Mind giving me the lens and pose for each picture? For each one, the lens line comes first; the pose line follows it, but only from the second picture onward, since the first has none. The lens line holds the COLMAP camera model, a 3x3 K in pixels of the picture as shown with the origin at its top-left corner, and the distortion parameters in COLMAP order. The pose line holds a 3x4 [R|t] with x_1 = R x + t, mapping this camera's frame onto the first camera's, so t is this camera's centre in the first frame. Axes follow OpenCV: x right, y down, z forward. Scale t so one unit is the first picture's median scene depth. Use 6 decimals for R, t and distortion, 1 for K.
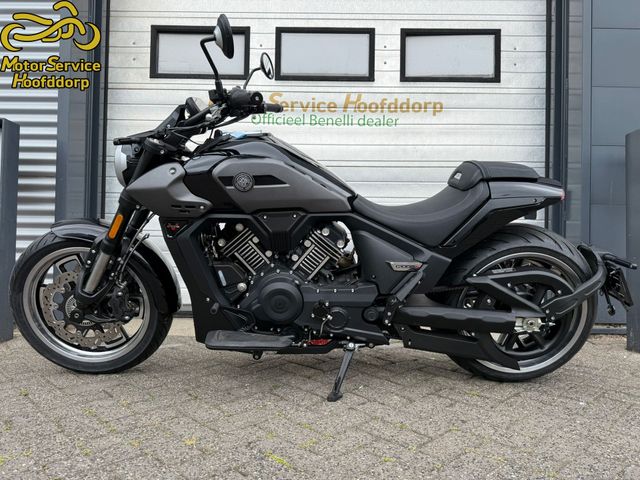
lens RADIAL K [[454.9, 0, 319.1], [0, 454.9, 242.8], [0, 0, 1]] dist [0.053956, -0.112384]
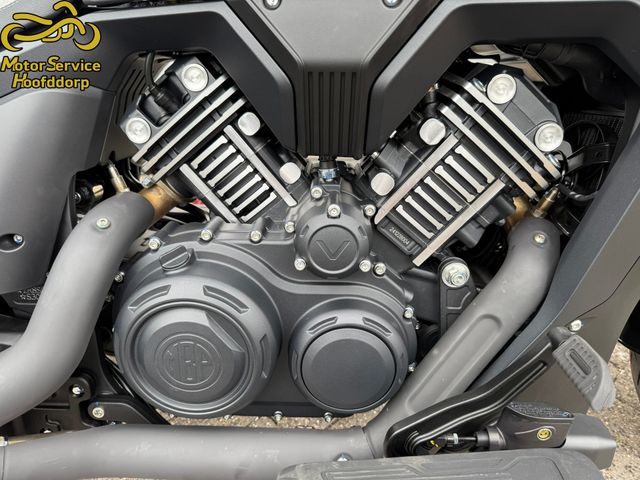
lens RADIAL K [[454.9, 0, 319.1], [0, 454.9, 242.8], [0, 0, 1]] dist [0.053956, -0.112384]
pose [[0.999655, 0.024213, -0.010219, -0.089680], [-0.023437, 0.997254, 0.070254, 0.051026], [0.011892, -0.069991, 0.997477, 0.708385]]
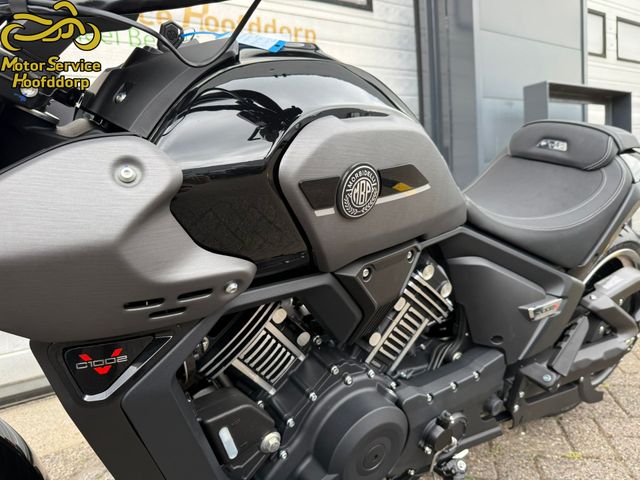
lens RADIAL K [[462.2, 0, 320.8], [0, 462.2, 229.7], [0, 0, 1]] dist [0.002525, -0.000753]
pose [[0.815256, -0.131482, 0.563976, -0.340815], [0.079870, 0.990106, 0.115371, -0.131402], [-0.573566, -0.049012, 0.817692, 0.660843]]
